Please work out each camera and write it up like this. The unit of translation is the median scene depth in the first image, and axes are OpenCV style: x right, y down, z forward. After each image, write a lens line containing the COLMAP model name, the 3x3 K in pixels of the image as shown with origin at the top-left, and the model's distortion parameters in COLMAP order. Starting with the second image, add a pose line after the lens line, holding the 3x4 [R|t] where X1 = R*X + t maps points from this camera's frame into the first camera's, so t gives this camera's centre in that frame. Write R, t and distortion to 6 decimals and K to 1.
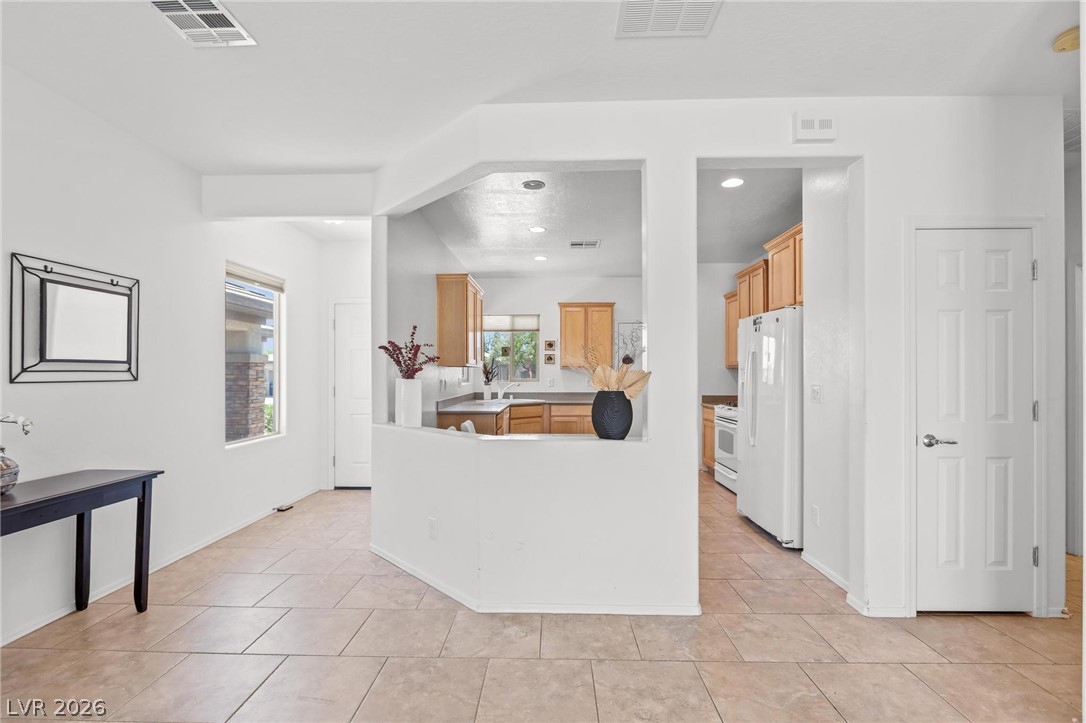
lens RADIAL K [[497.4, 0, 543.1], [0, 497.4, 372.6], [0, 0, 1]] dist [-0.006546, 0.001006]
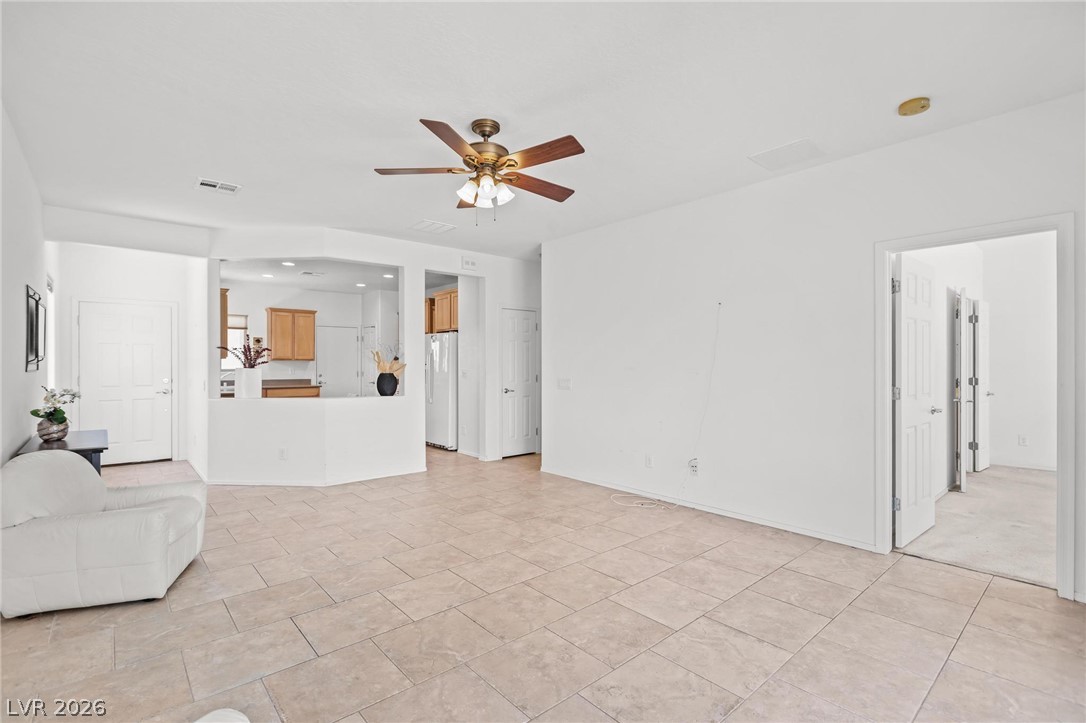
lens RADIAL K [[497.4, 0, 541.3], [0, 497.4, 368.1], [0, 0, 1]] dist [-0.006546, 0.001006]
pose [[0.737219, -0.005830, 0.675628, -0.639649], [-0.001348, 0.999948, 0.010099, -0.004938], [-0.675652, -0.008356, 0.737173, -0.790418]]
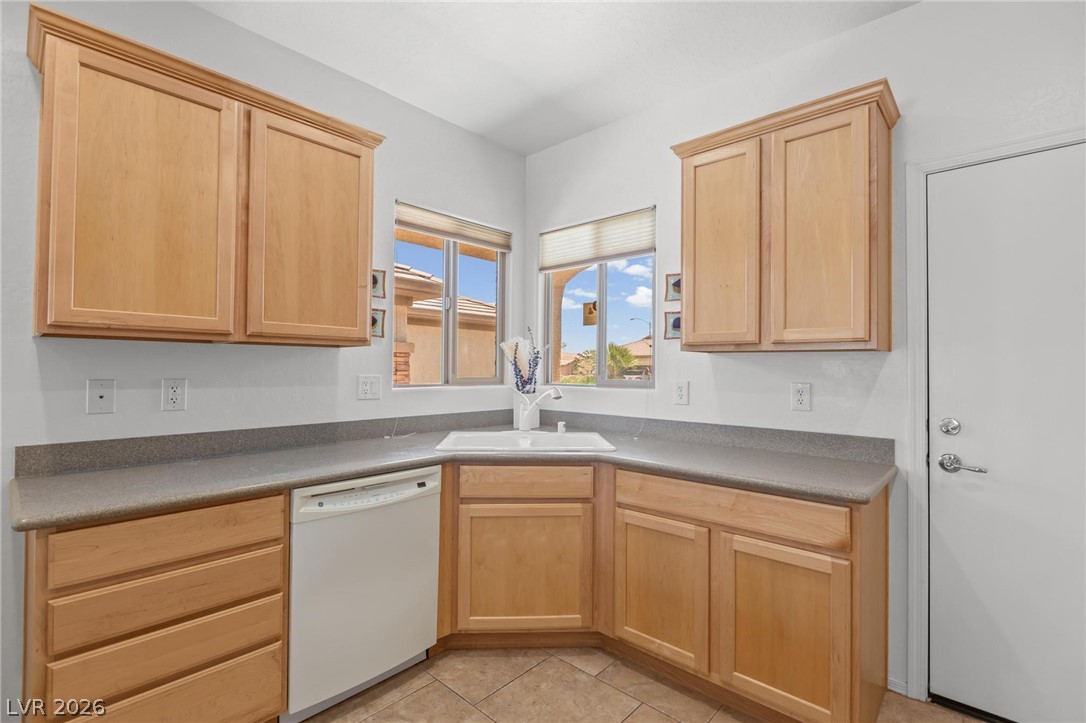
lens RADIAL K [[497.4, 0, 536.6], [0, 497.4, 359.4], [0, 0, 1]] dist [-0.006546, 0.001006]
pose [[0.757719, -0.004151, -0.652567, 0.357087], [-0.007624, 0.999855, -0.015213, 0.005739], [0.652536, 0.016502, 0.757578, 1.449765]]
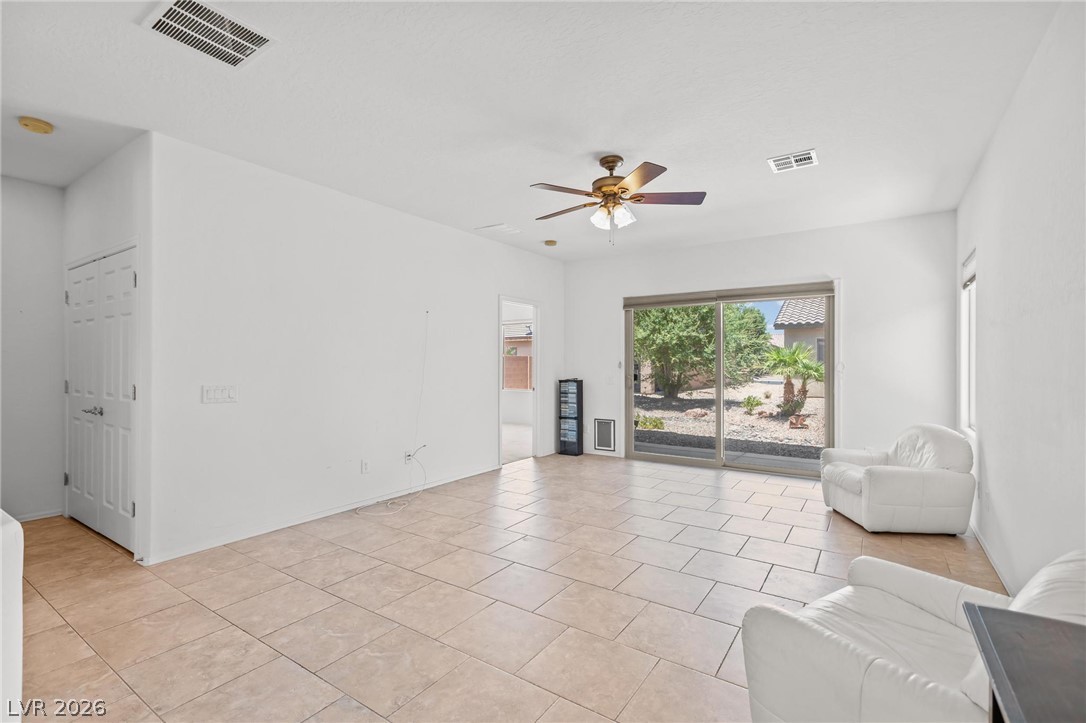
lens RADIAL K [[492.0, 0, 536.1], [0, 492.0, 362.3], [0, 0, 1]] dist [0.004247, 0.000340]
pose [[-0.834589, 0.002054, 0.550869, -0.558506], [-0.002283, 0.999972, -0.007188, 0.005124], [-0.550868, -0.007257, -0.834561, 0.868436]]
